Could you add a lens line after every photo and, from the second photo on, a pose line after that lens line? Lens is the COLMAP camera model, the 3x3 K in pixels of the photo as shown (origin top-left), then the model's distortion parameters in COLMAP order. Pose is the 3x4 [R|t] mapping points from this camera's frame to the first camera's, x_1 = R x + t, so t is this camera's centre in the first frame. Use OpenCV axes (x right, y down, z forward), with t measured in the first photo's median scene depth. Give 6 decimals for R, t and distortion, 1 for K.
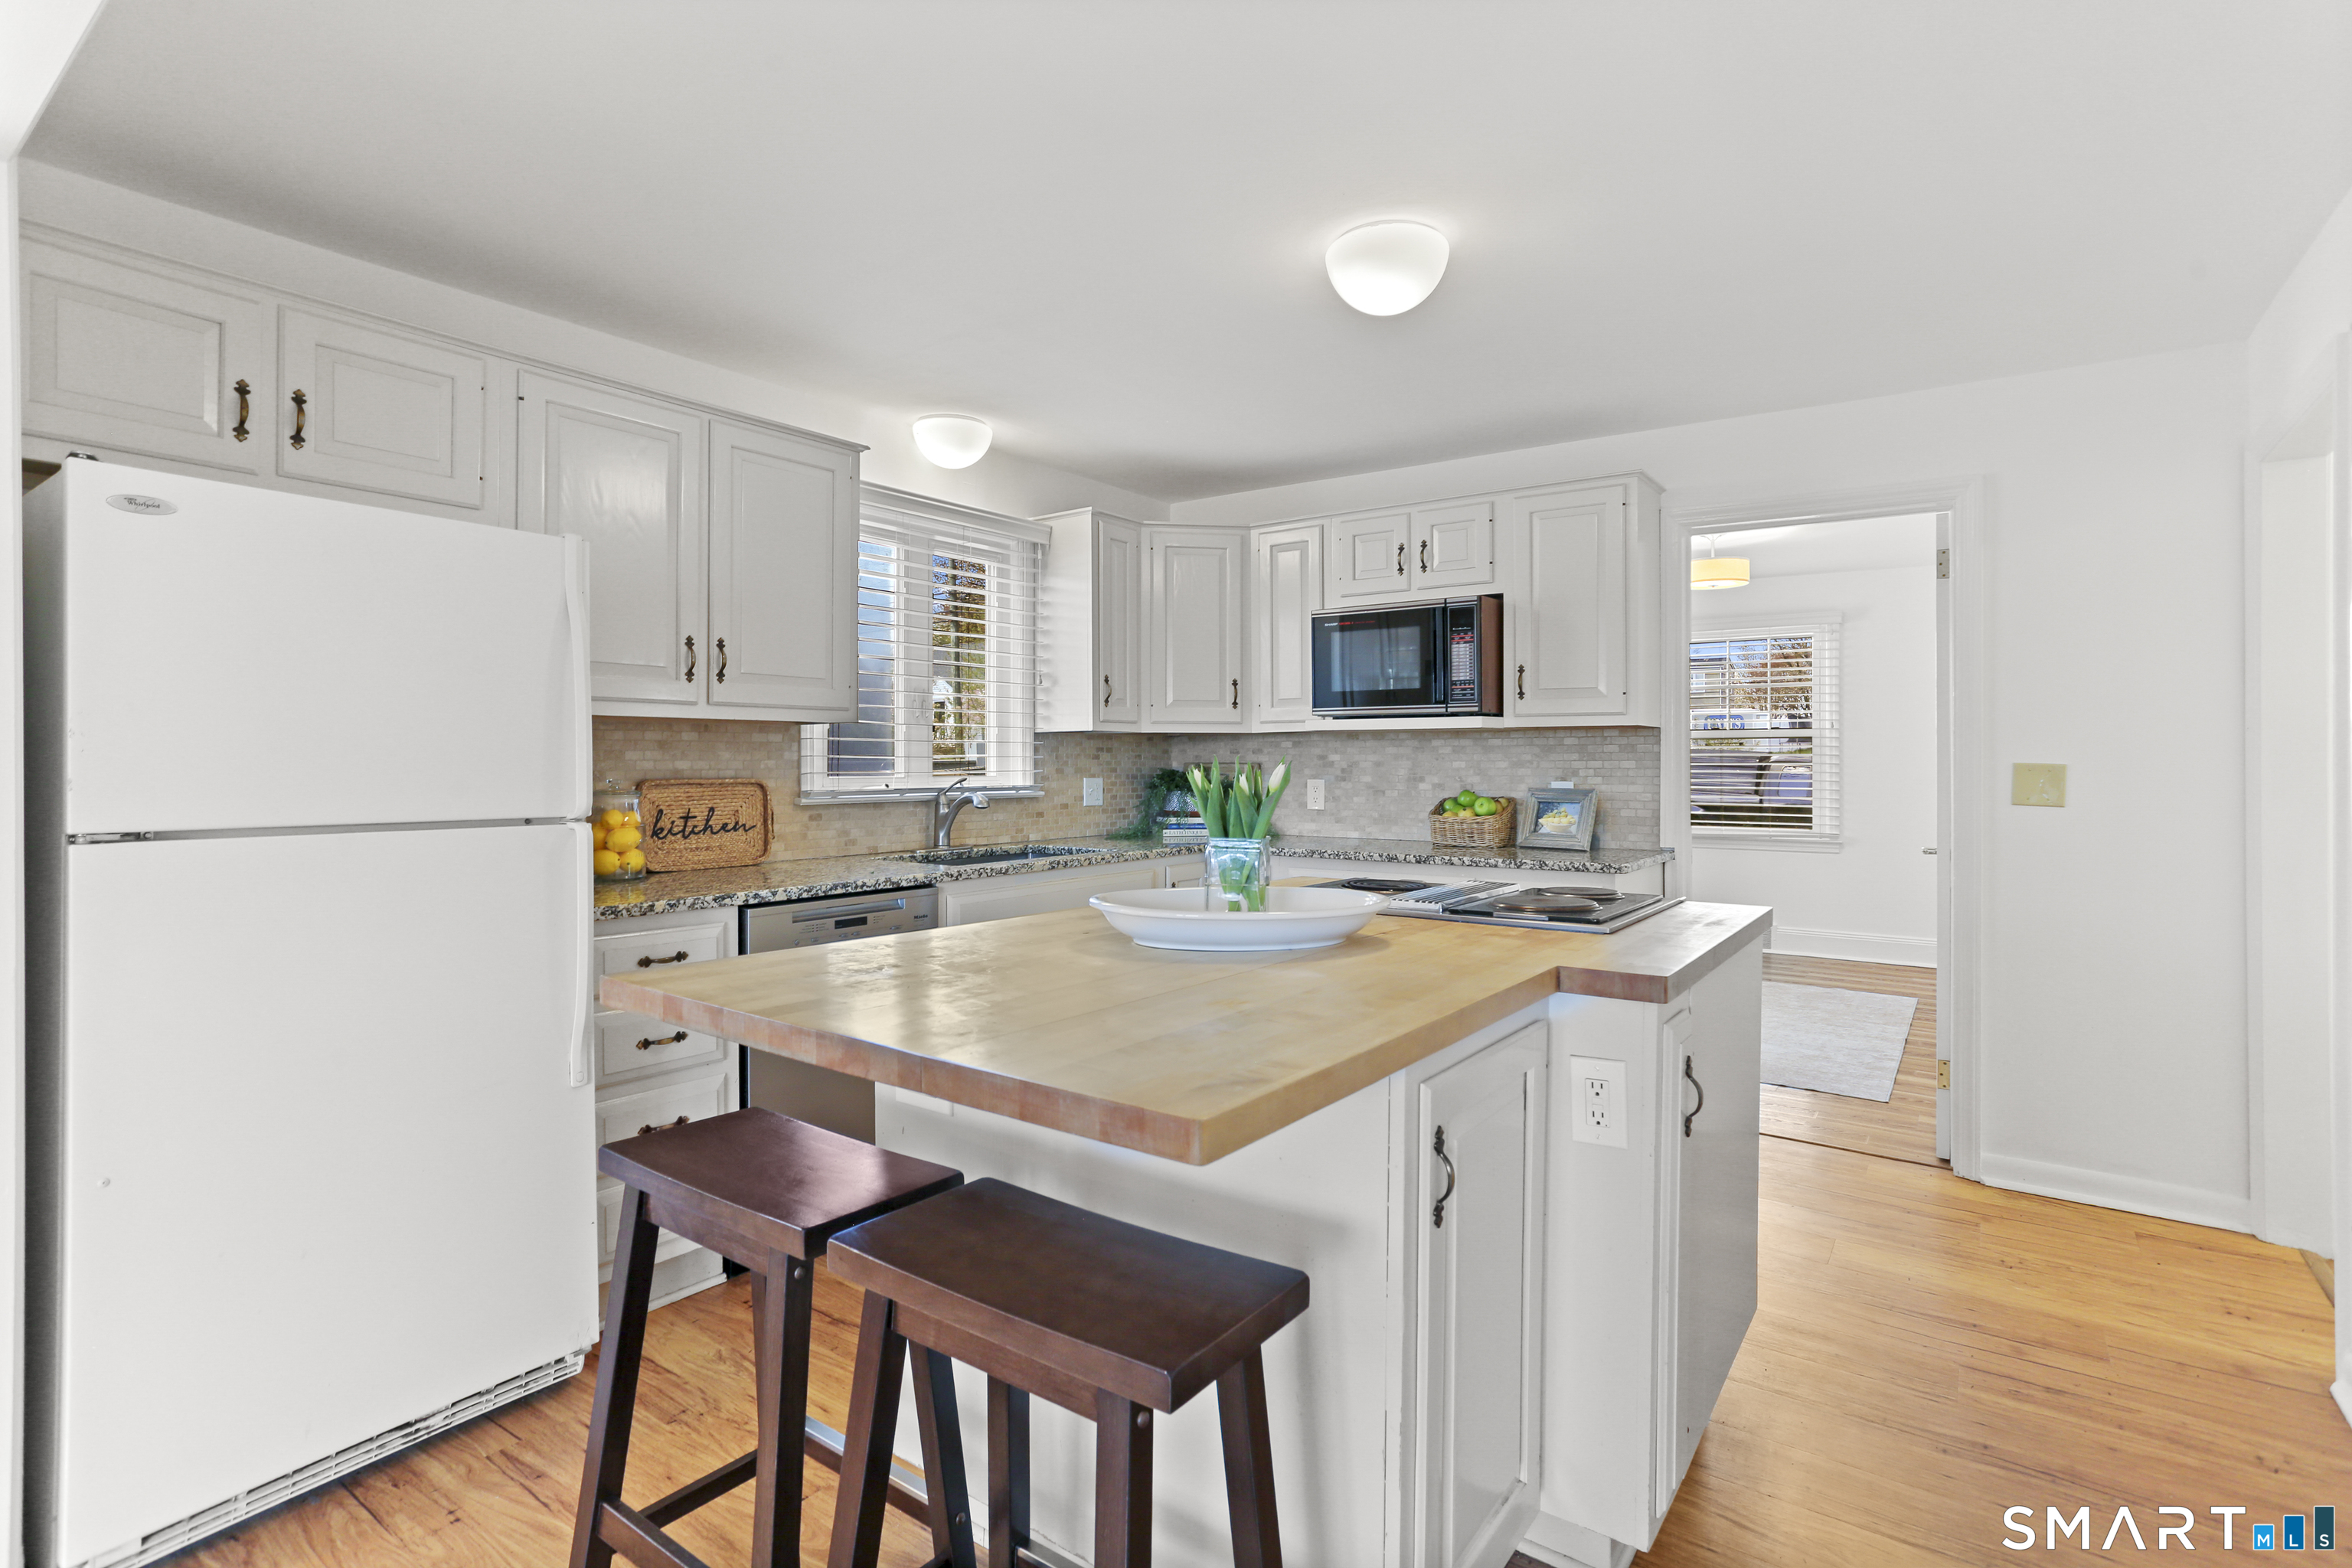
lens RADIAL K [[1138.4, 0, 1180.8], [0, 1138.4, 746.2], [0, 0, 1]] dist [-0.056420, 0.031387]
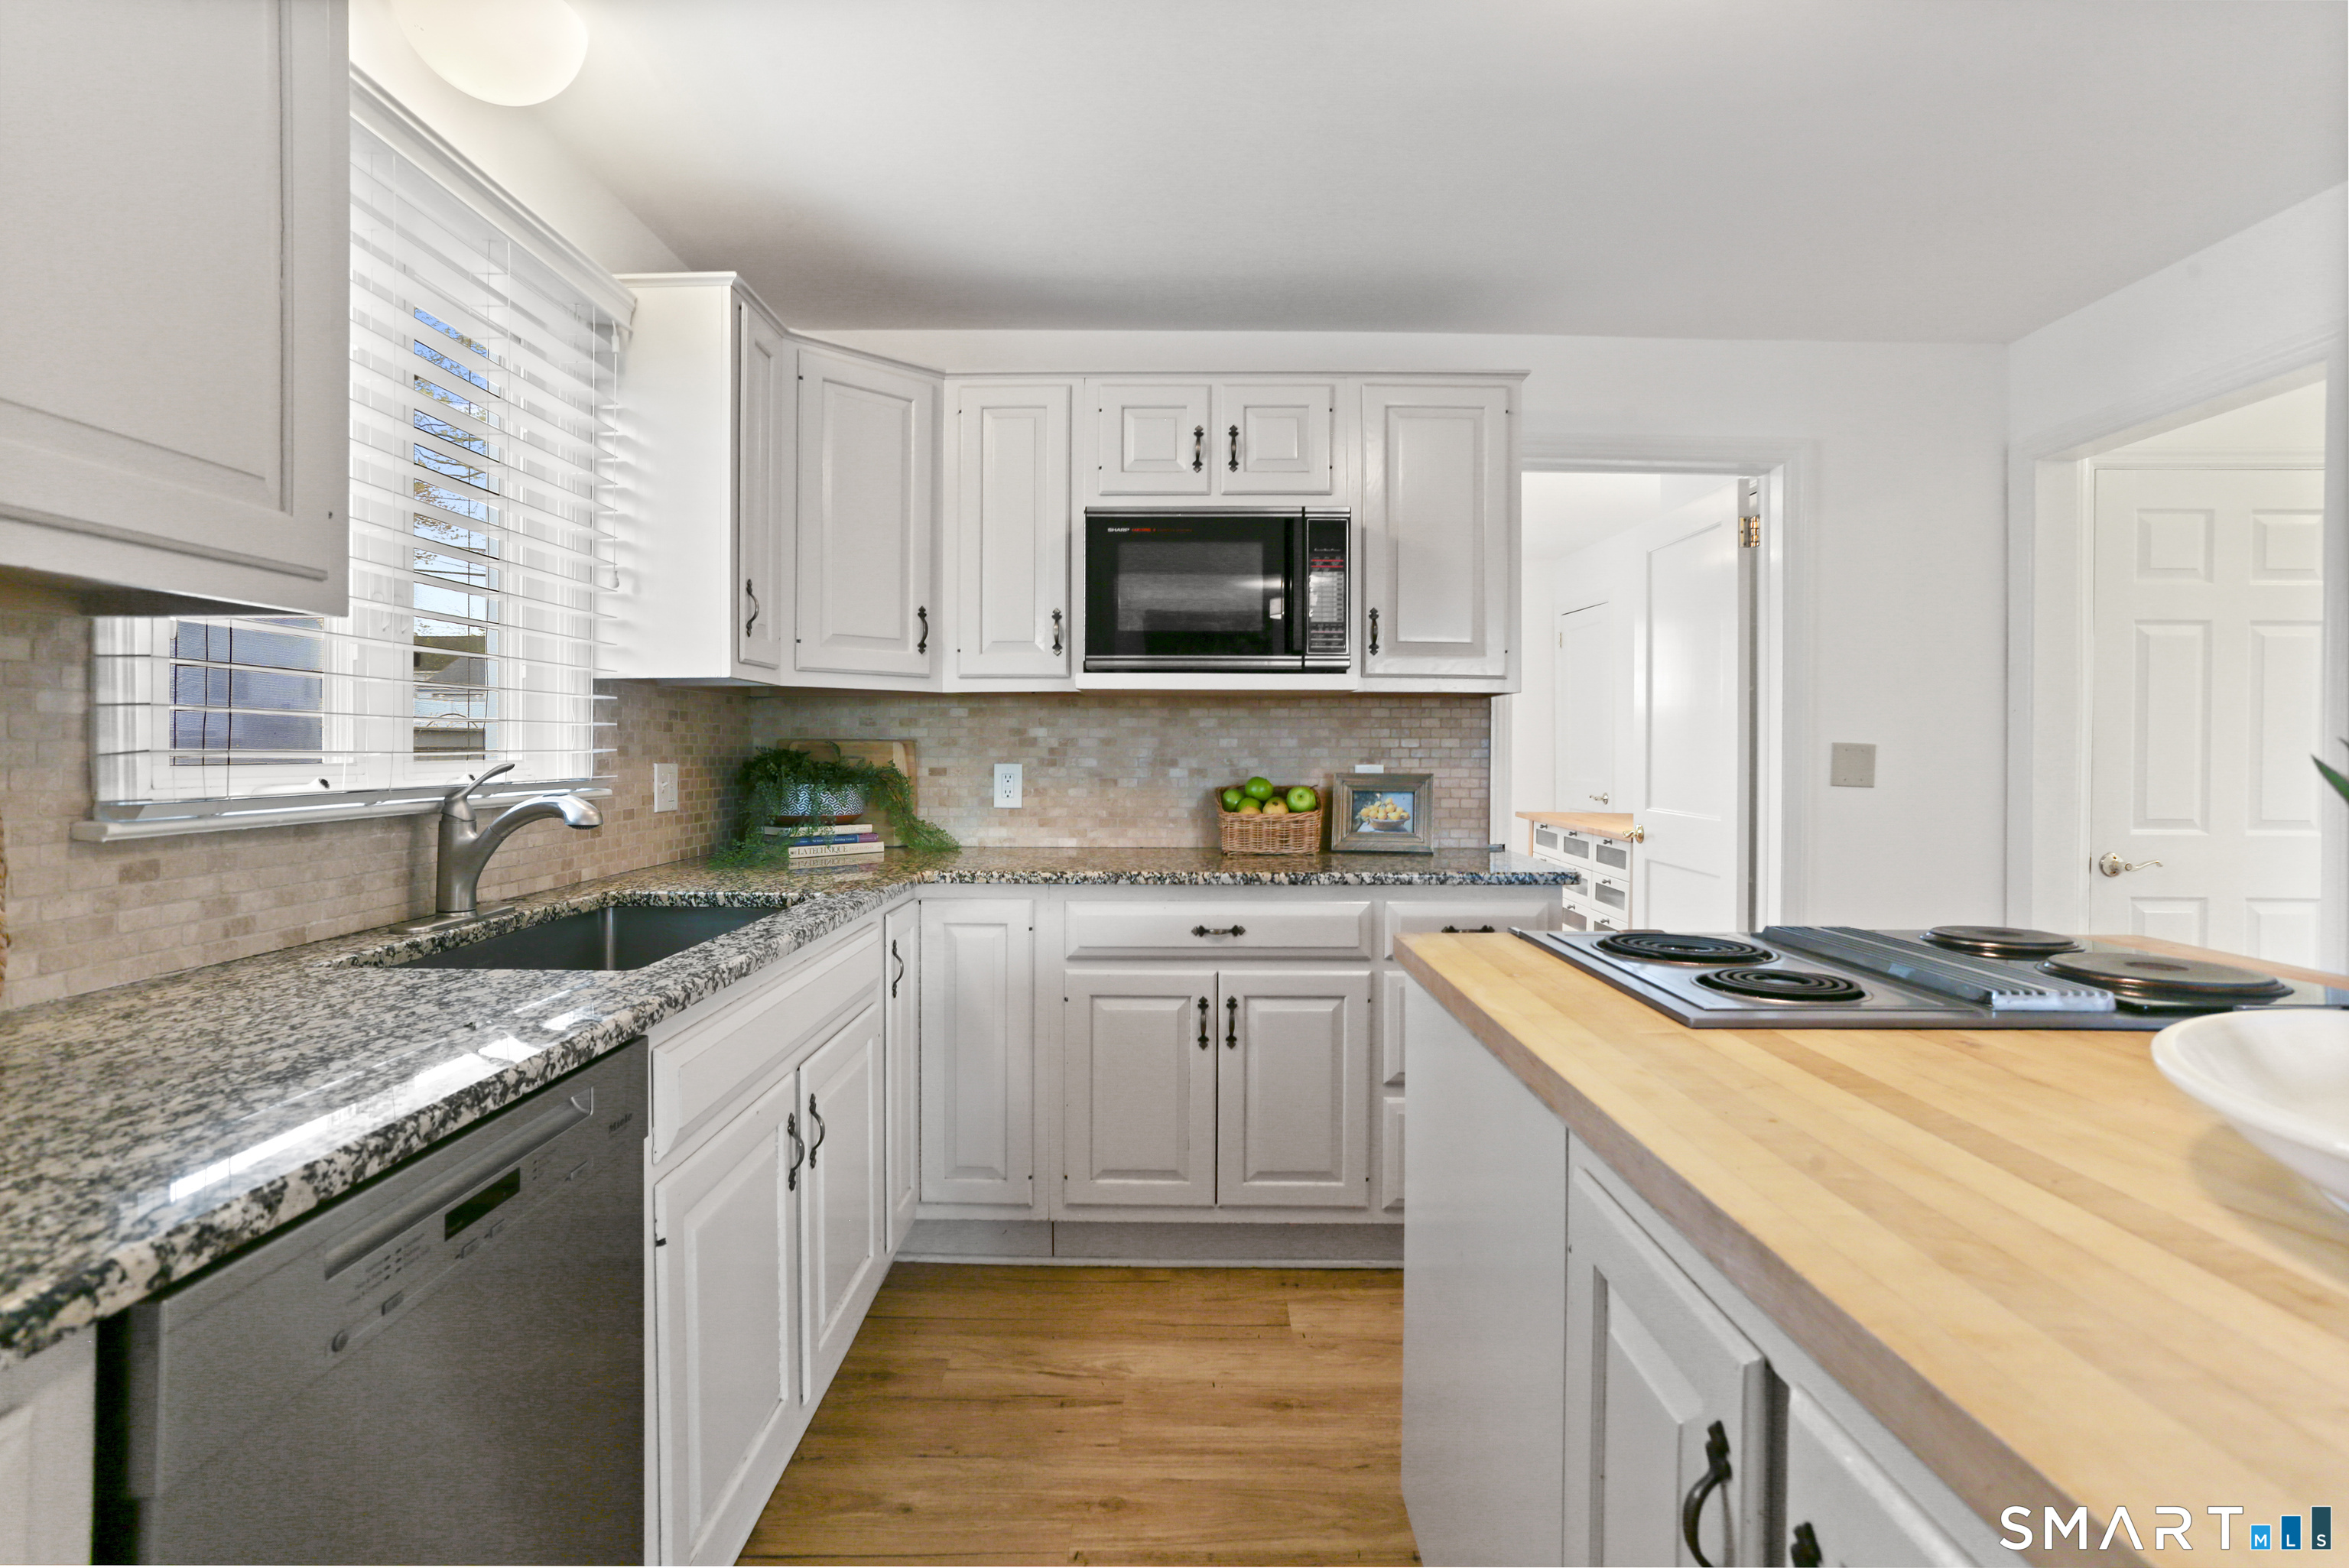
lens RADIAL K [[1136.8, 0, 1179.3], [0, 1136.8, 746.3], [0, 0, 1]] dist [-0.056420, 0.031387]
pose [[0.814330, 0.003337, 0.580392, -0.216460], [-0.010901, 0.999895, 0.009545, 0.012126], [-0.580300, -0.014100, 0.814281, 0.426121]]
